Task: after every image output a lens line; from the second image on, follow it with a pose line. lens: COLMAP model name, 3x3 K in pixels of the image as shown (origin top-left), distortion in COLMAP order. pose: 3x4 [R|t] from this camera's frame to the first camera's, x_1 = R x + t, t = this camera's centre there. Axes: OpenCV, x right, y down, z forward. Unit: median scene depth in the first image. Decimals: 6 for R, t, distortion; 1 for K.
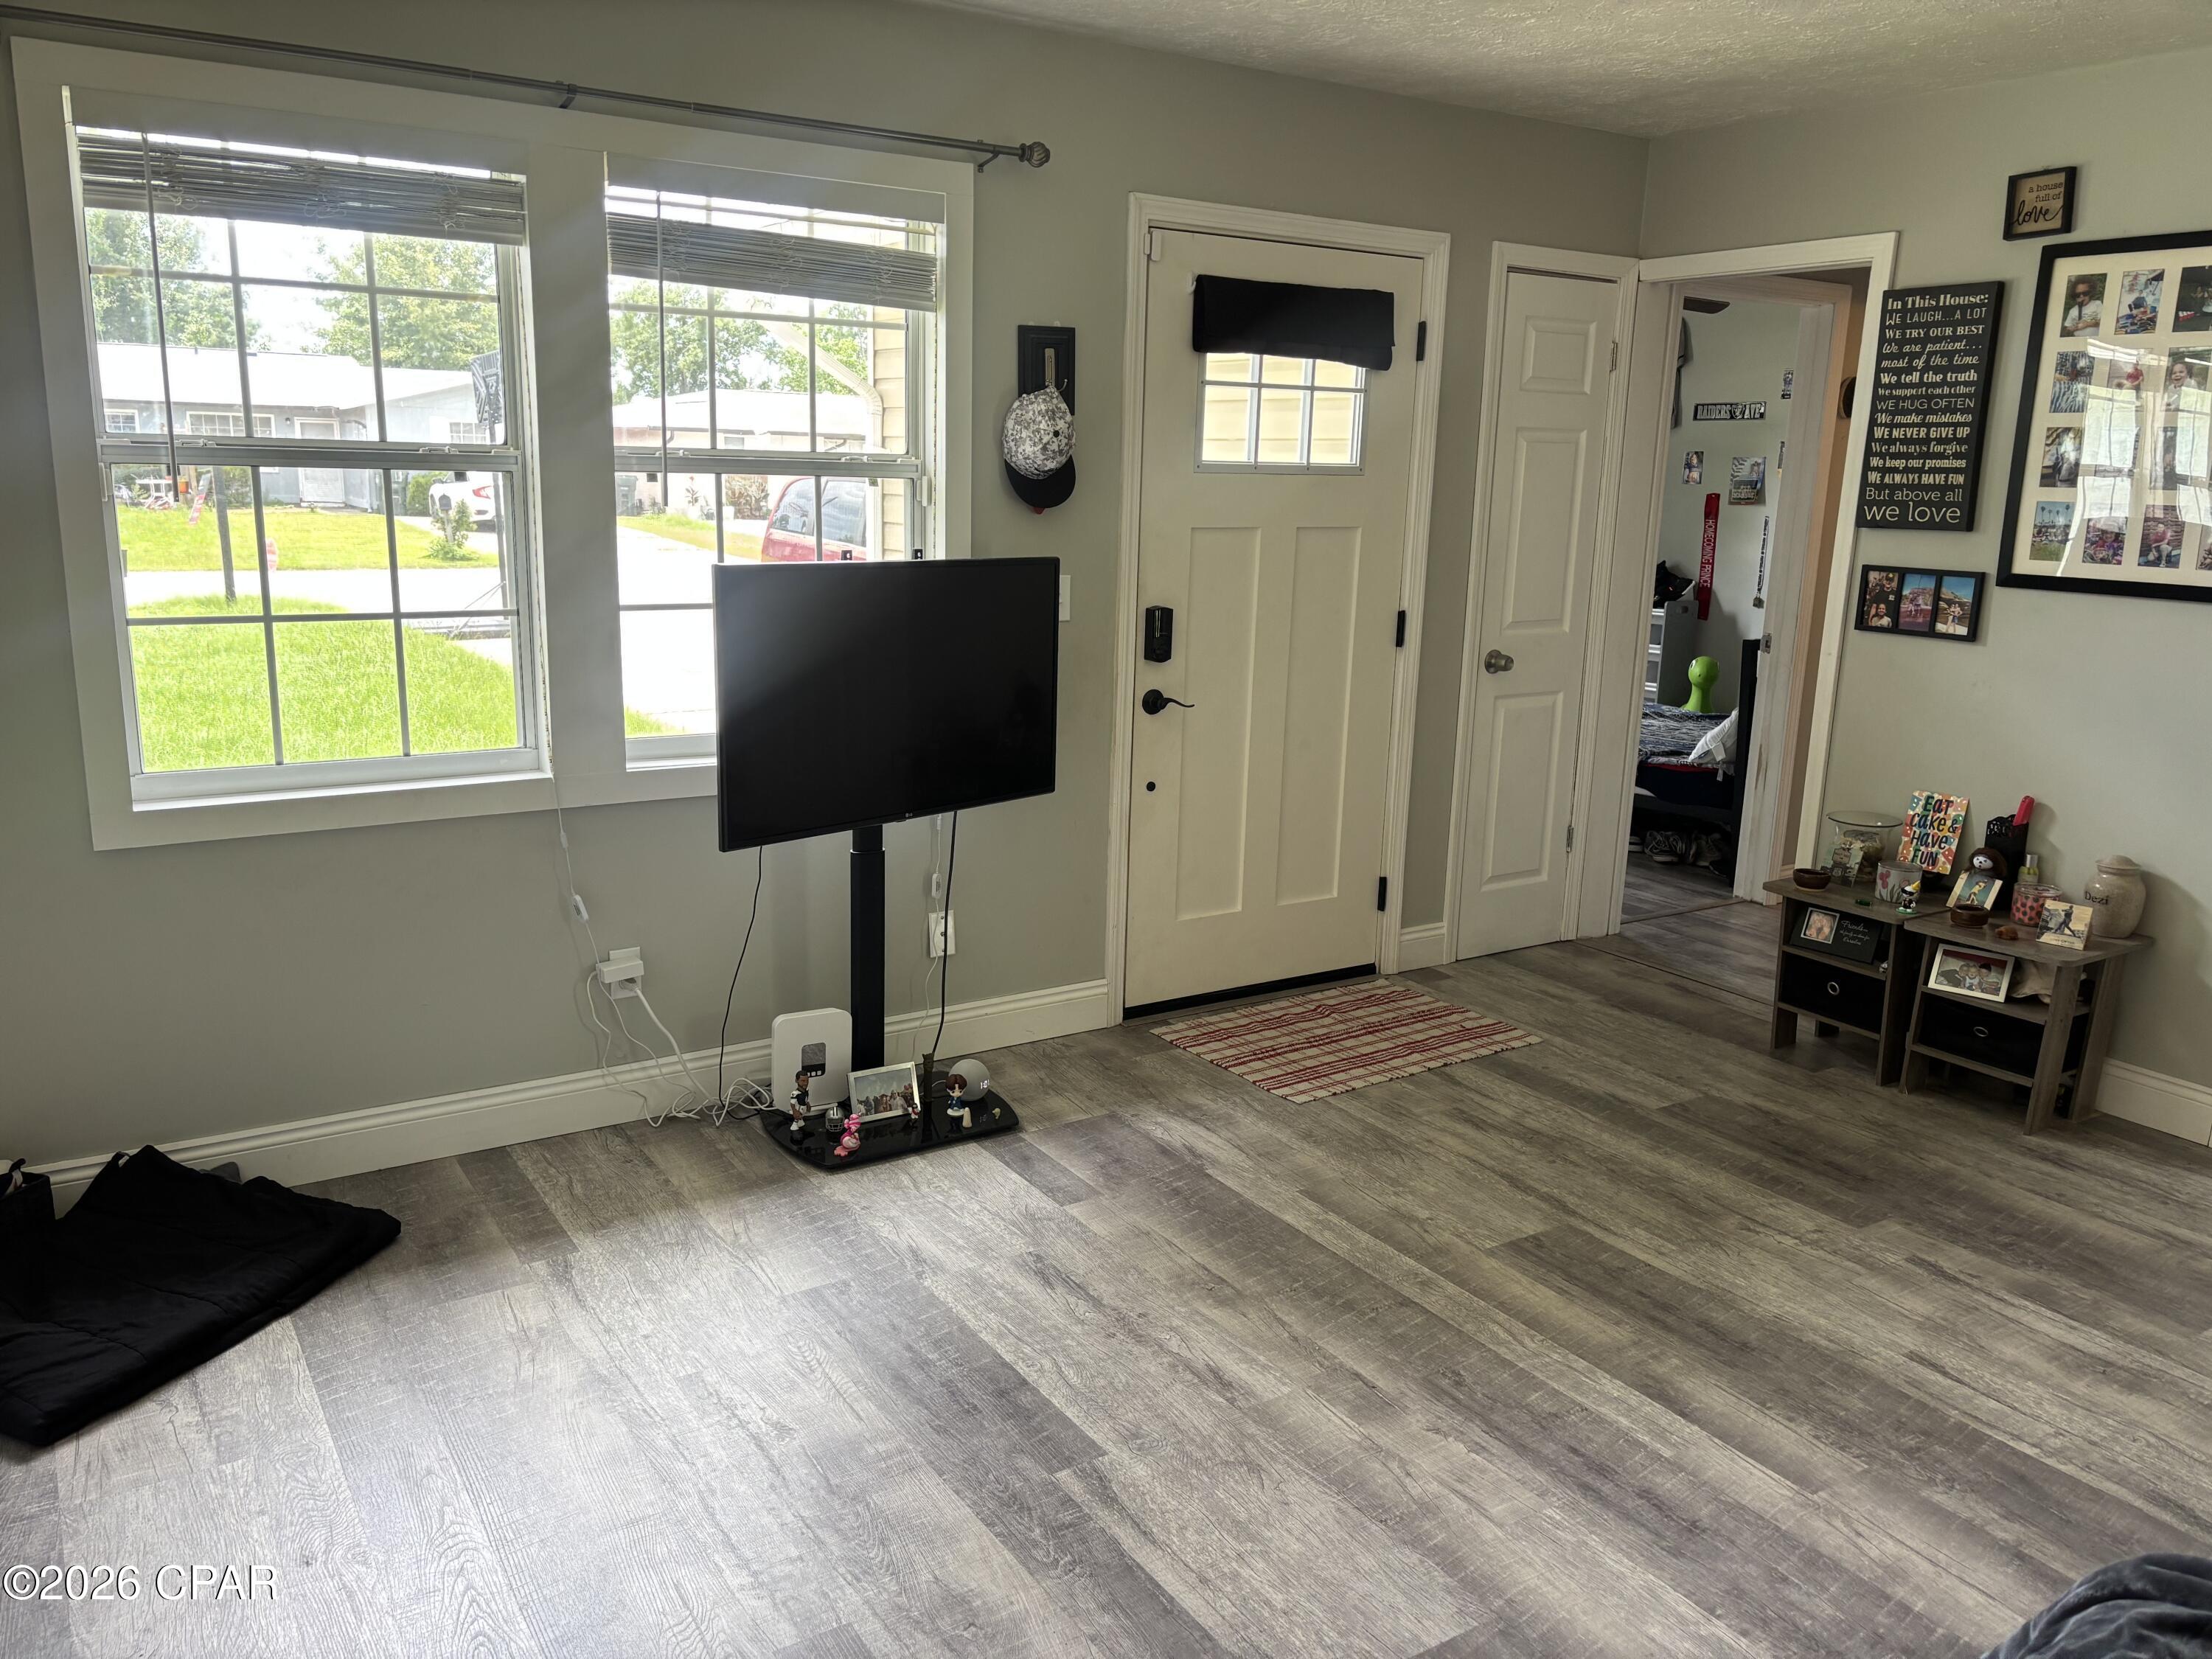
lens RADIAL K [[1673.1, 0, 1106.0], [0, 1673.1, 829.5], [0, 0, 1]] dist [0.001845, 0.006292]
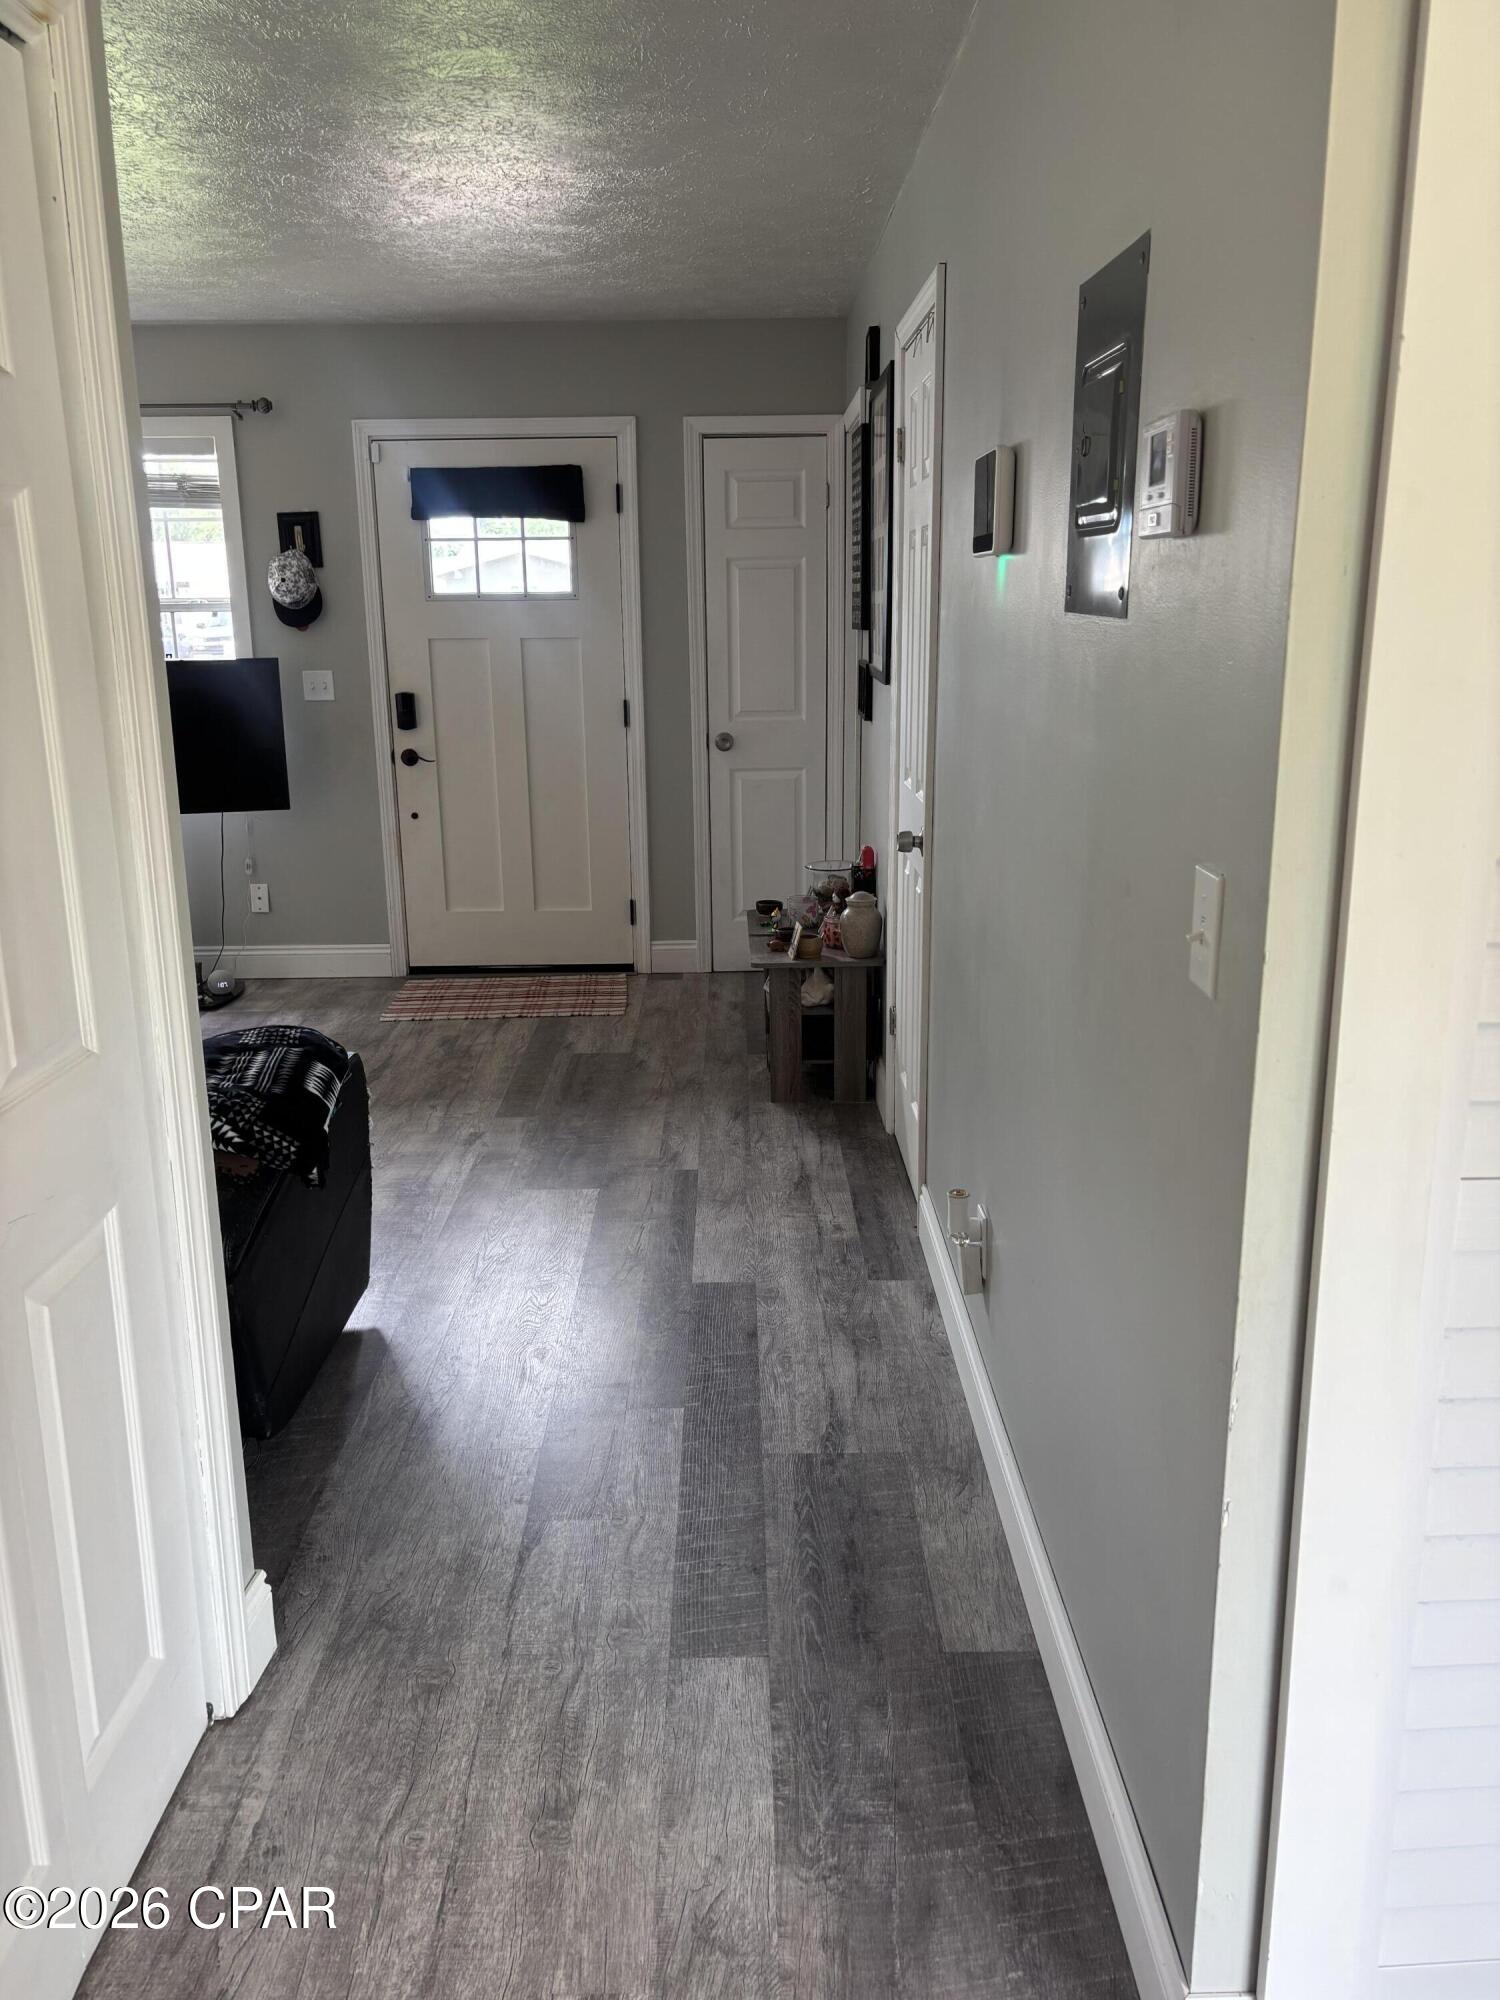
lens RADIAL K [[1485.5, 0, 751.2], [0, 1485.5, 967.3], [0, 0, 1]] dist [-0.007858, -0.004415]
pose [[0.844746, 0.084283, -0.528489, 1.019547], [-0.083654, 0.996177, 0.025156, 0.051875], [0.528589, 0.022960, 0.848567, 0.047126]]
